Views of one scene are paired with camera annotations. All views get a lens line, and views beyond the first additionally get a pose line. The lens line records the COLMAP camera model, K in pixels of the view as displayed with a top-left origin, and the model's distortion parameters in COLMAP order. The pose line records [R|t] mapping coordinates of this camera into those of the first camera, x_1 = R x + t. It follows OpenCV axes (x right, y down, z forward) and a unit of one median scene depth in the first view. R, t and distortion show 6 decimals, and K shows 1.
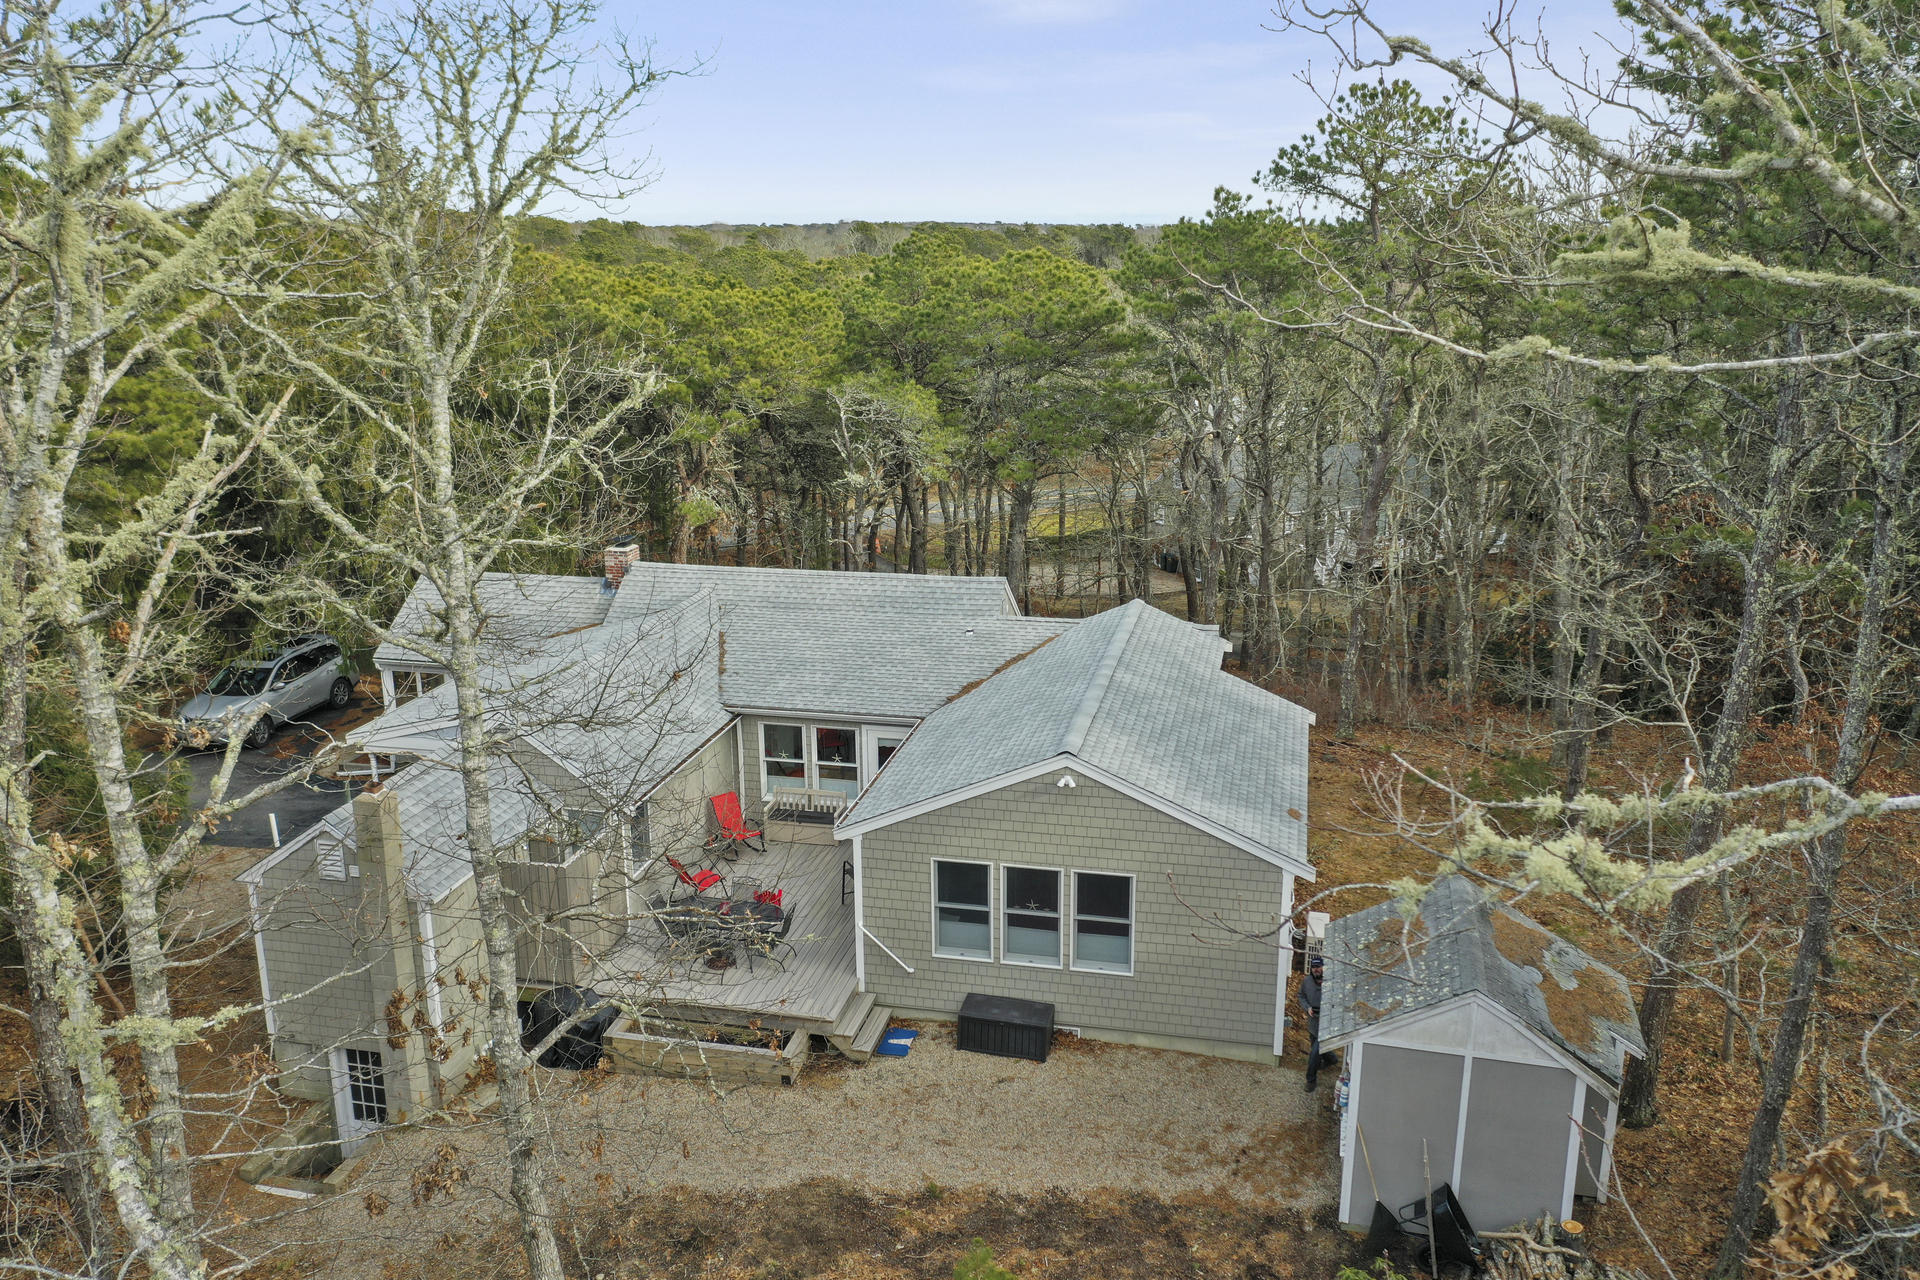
lens RADIAL K [[1502.9, 0, 955.1], [0, 1502.9, 639.0], [0, 0, 1]] dist [-0.008824, 0.000352]
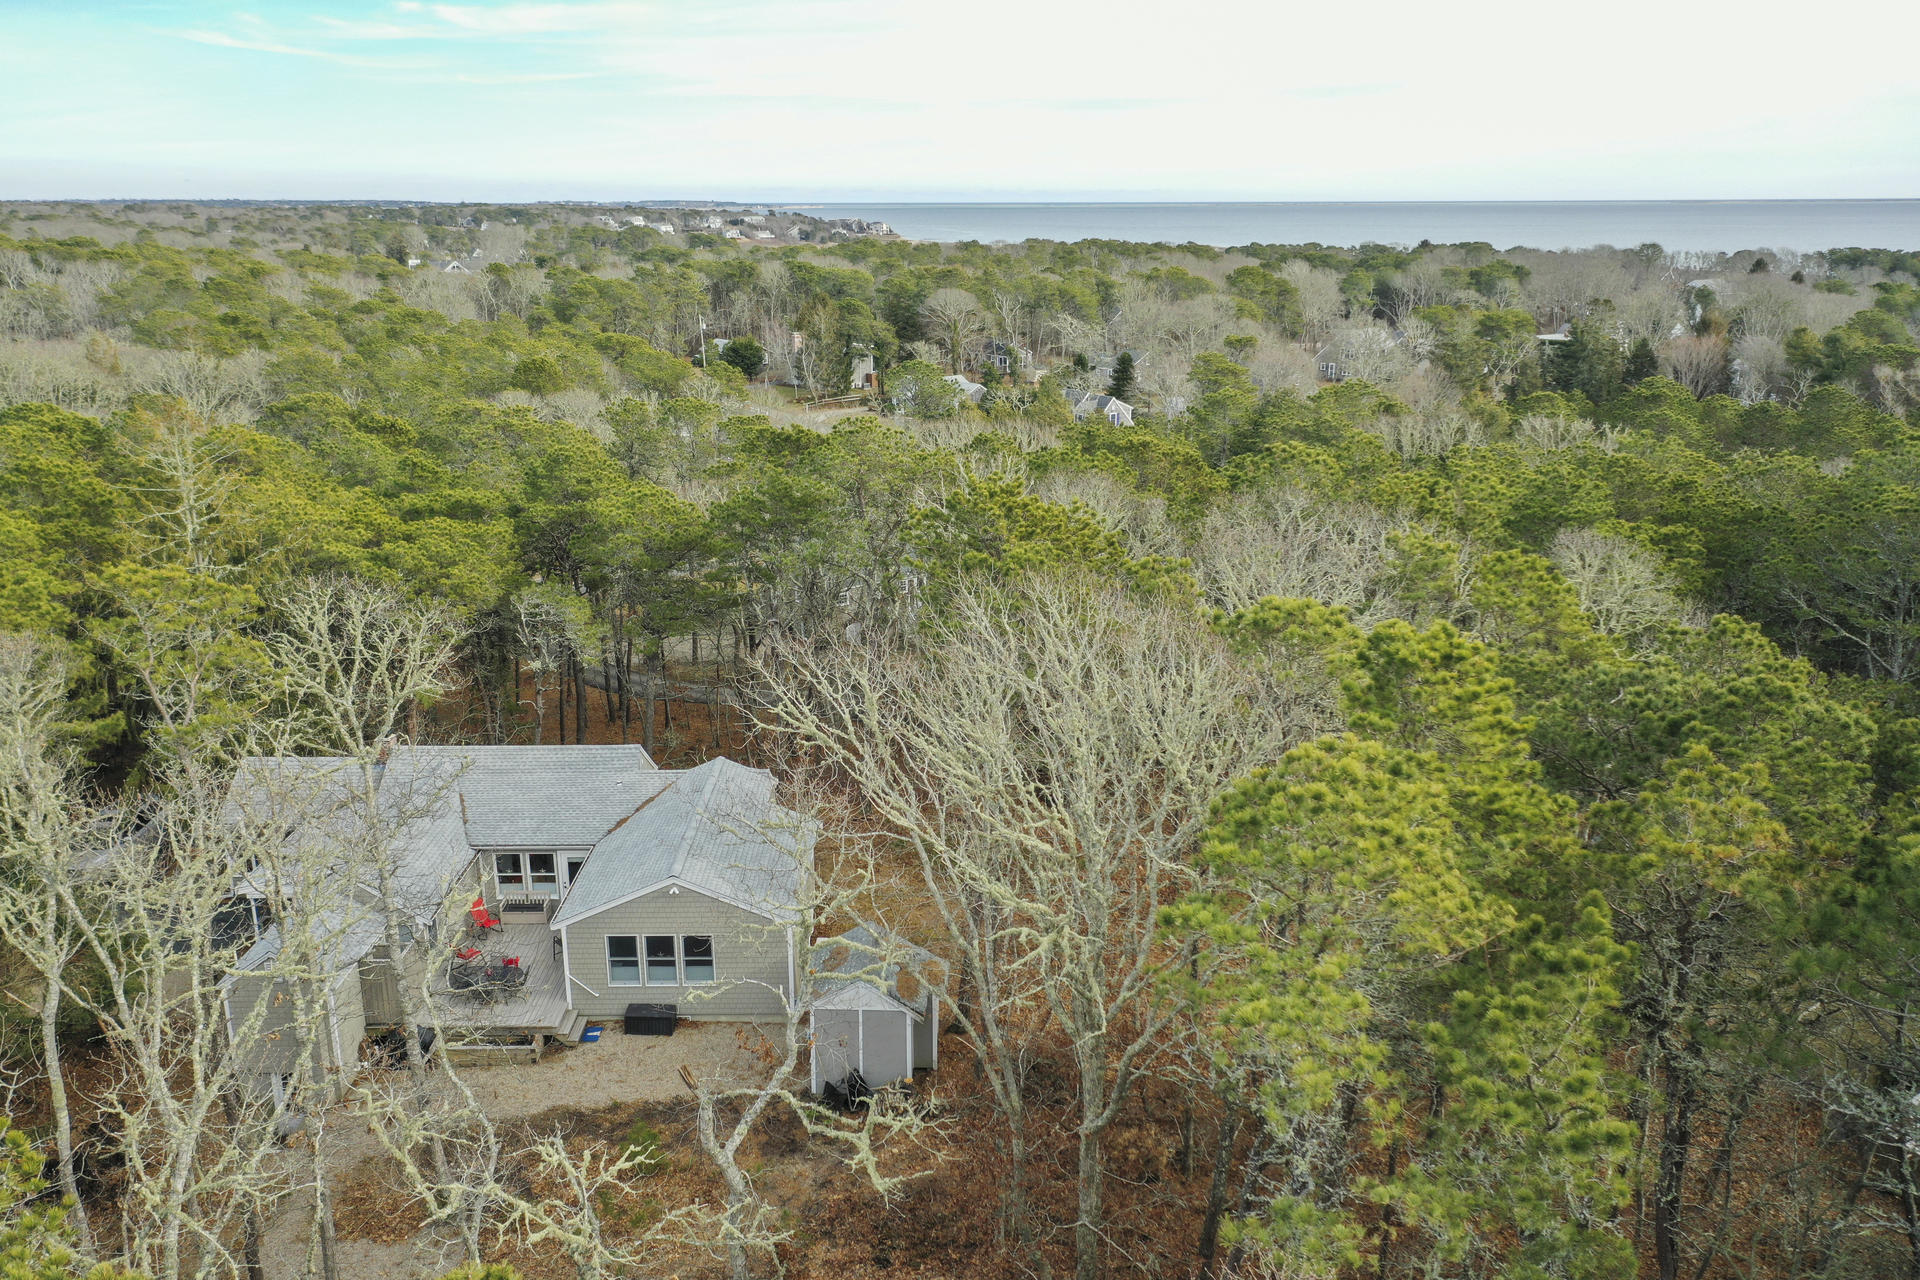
lens RADIAL K [[1502.9, 0, 962.9], [0, 1502.9, 637.0], [0, 0, 1]] dist [-0.008824, 0.000352]
pose [[0.971812, -0.056368, 0.228920, 0.010066], [0.052751, 0.998368, 0.021891, -0.237292], [-0.229781, -0.009198, 0.973199, -0.903444]]
